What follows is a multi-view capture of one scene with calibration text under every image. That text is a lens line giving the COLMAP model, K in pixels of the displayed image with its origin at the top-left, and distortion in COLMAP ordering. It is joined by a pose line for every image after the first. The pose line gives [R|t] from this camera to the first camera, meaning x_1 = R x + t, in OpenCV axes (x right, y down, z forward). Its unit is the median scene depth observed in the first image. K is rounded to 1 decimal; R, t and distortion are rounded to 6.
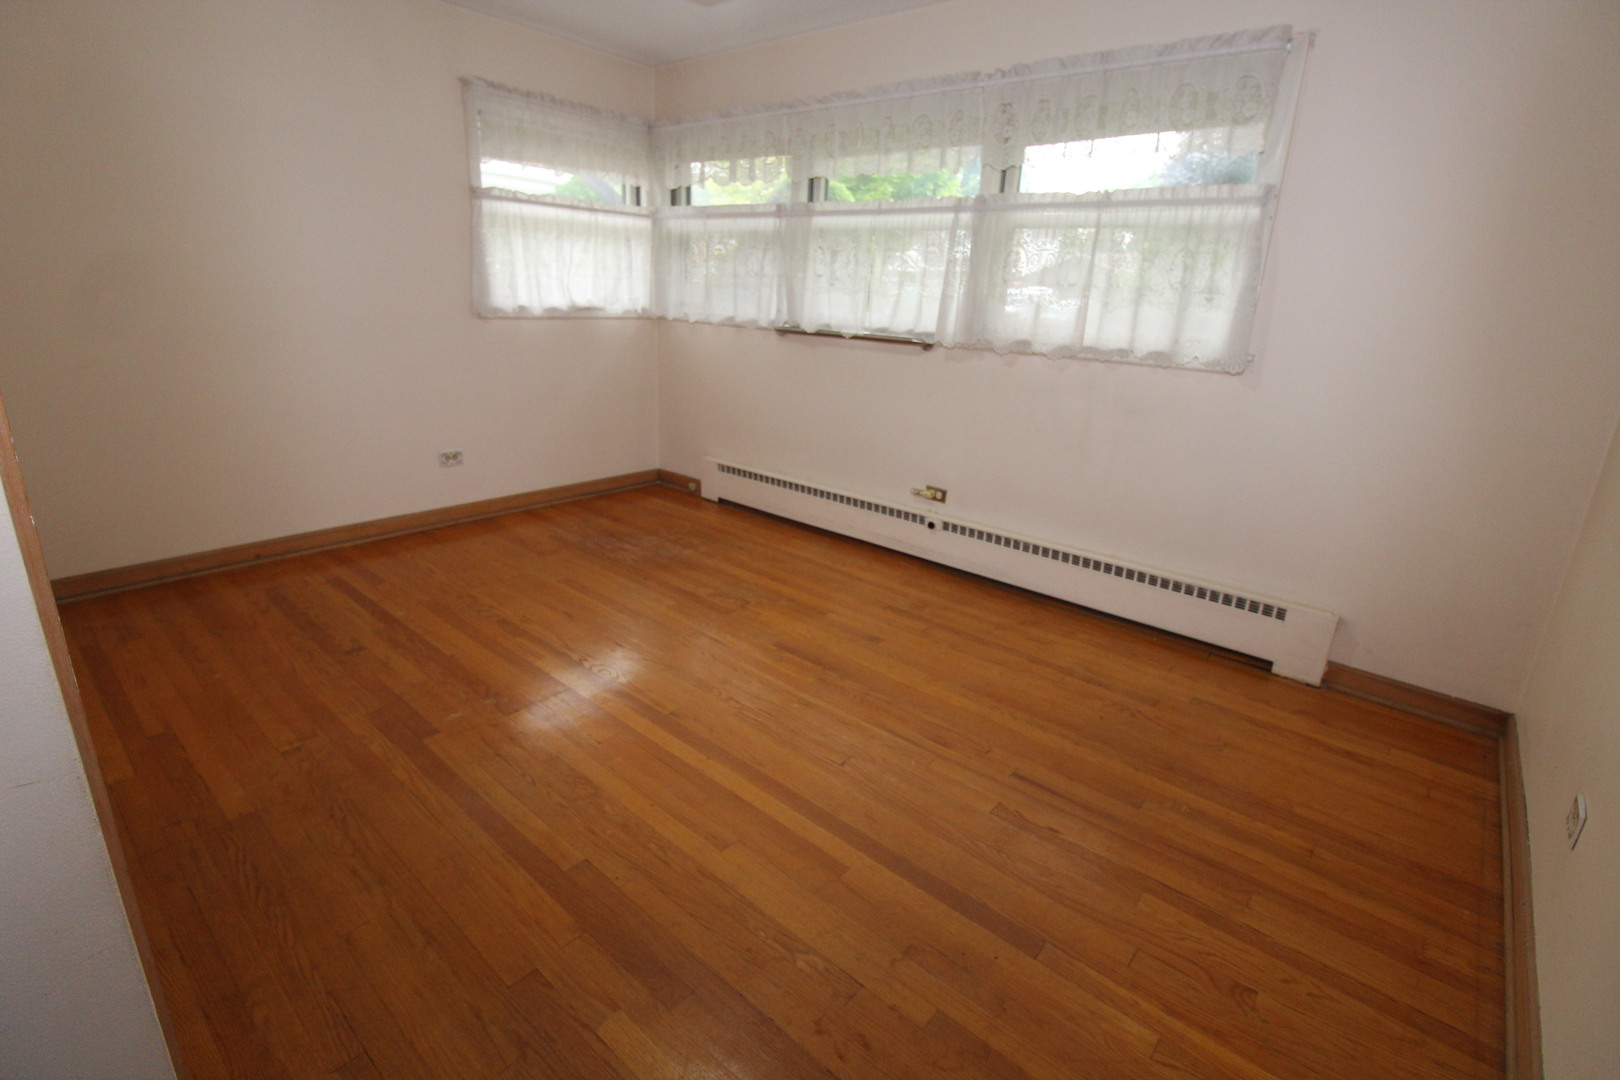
lens RADIAL K [[747.0, 0, 806.1], [0, 747.0, 539.5], [0, 0, 1]] dist [-0.005413, -0.001401]
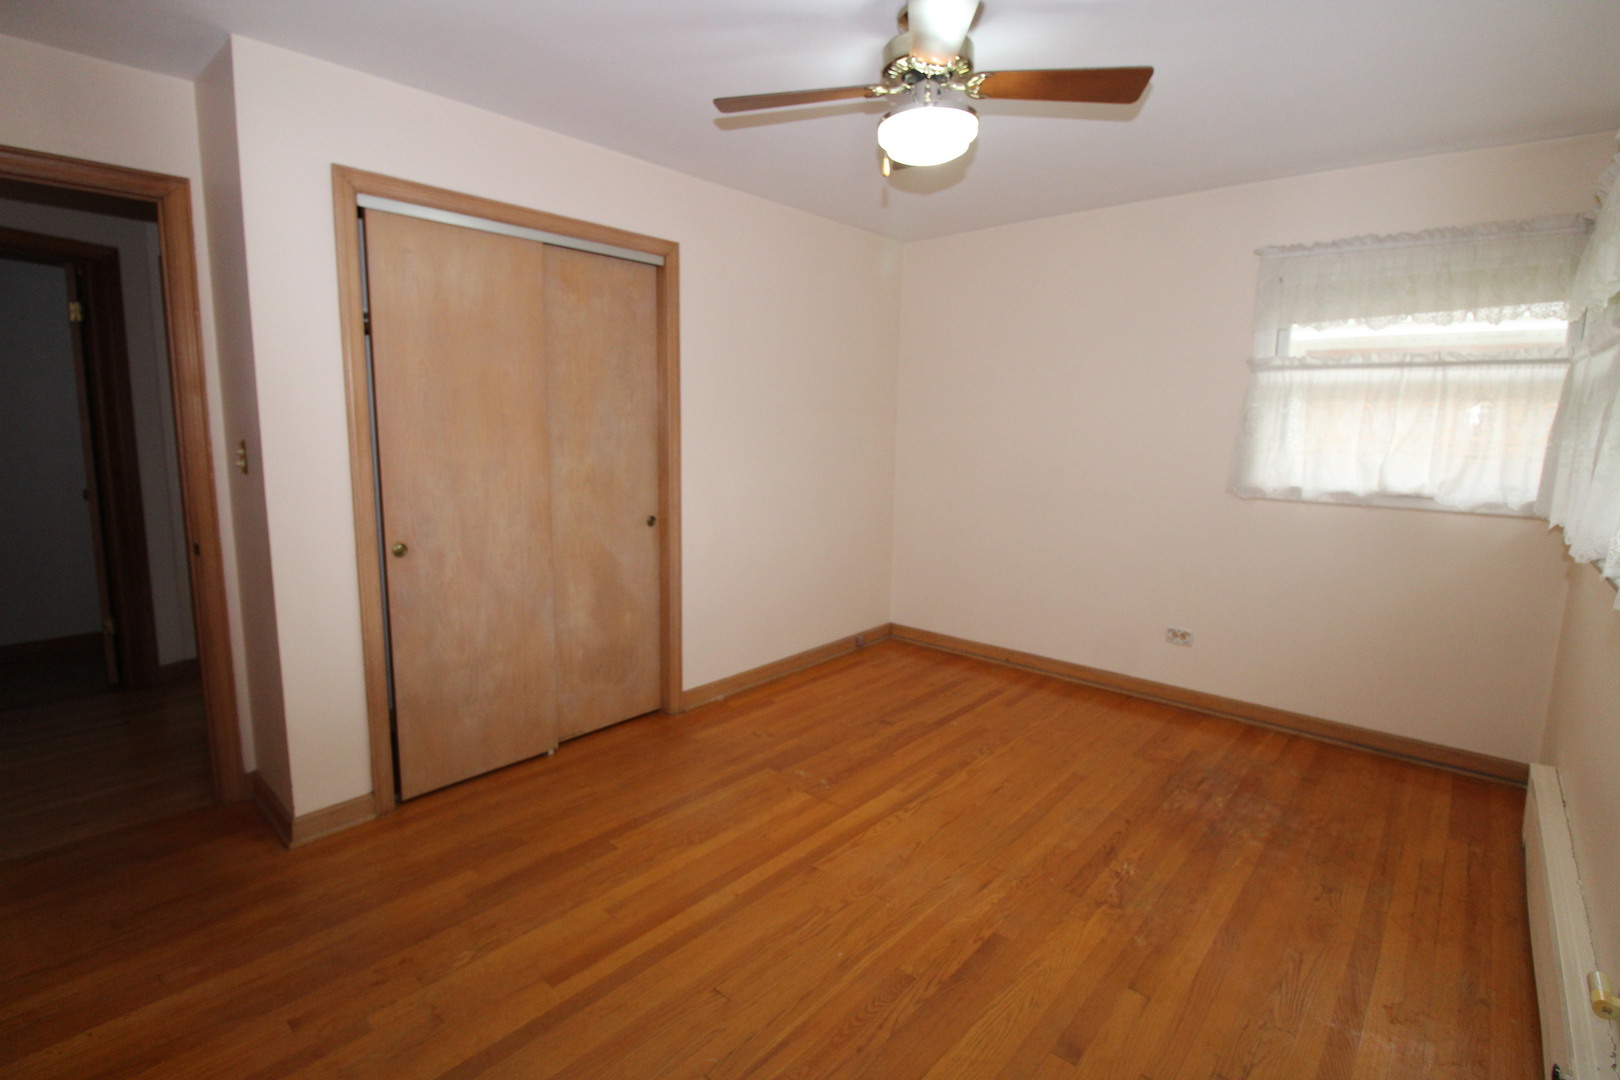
lens RADIAL K [[747.0, 0, 809.0], [0, 747.0, 543.9], [0, 0, 1]] dist [-0.005413, -0.001401]
pose [[-0.008461, 0.114425, -0.993396, 0.471545], [-0.334044, 0.936038, 0.110664, -0.173282], [0.942519, 0.332775, 0.030303, 0.510634]]
